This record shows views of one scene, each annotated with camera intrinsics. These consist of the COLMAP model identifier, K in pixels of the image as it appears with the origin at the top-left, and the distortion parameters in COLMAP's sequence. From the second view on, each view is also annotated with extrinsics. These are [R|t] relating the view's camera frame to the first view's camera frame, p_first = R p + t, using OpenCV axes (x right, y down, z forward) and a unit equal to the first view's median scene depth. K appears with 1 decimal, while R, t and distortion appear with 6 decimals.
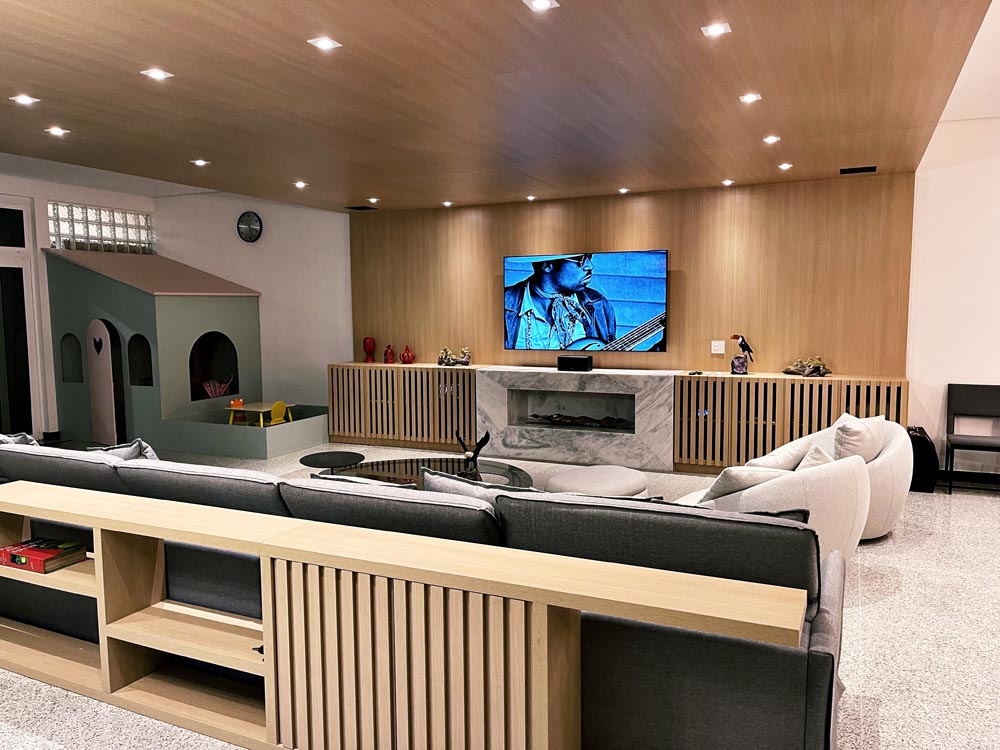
lens RADIAL K [[759.3, 0, 500.0], [0, 759.3, 375.0], [0, 0, 1]] dist [0.111172, -0.157152]
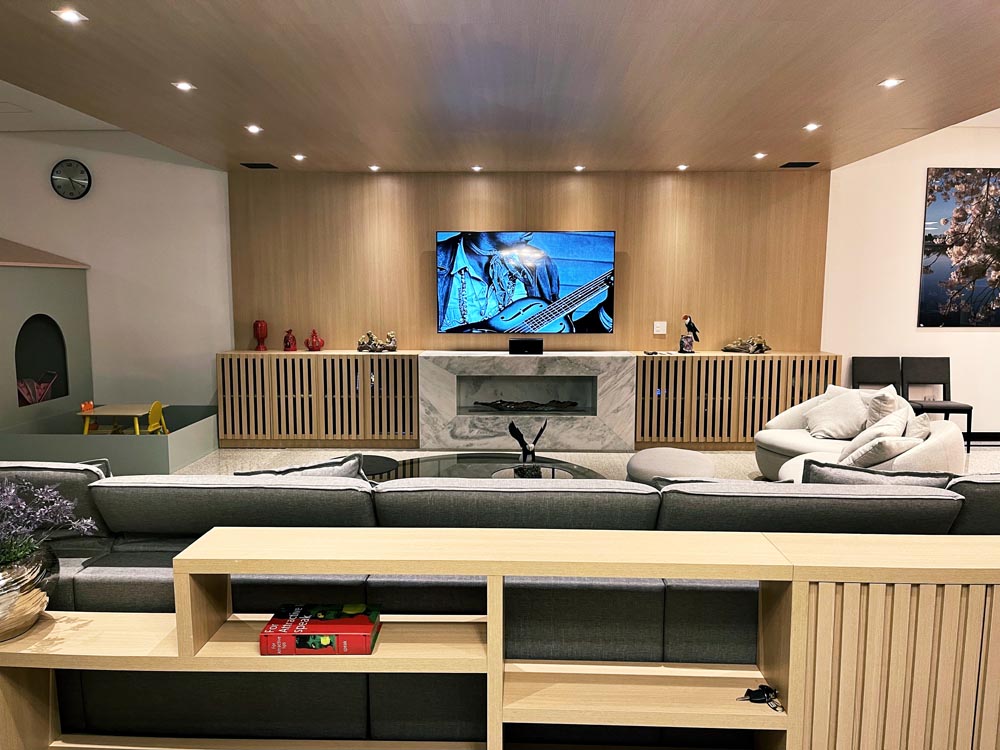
lens RADIAL K [[759.3, 0, 500.0], [0, 759.3, 375.0], [0, 0, 1]] dist [0.111172, -0.157152]
pose [[0.914075, -0.034631, 0.404064, -0.324751], [0.027475, 0.999346, 0.023497, -0.002537], [-0.404613, -0.010376, 0.914429, 0.140707]]
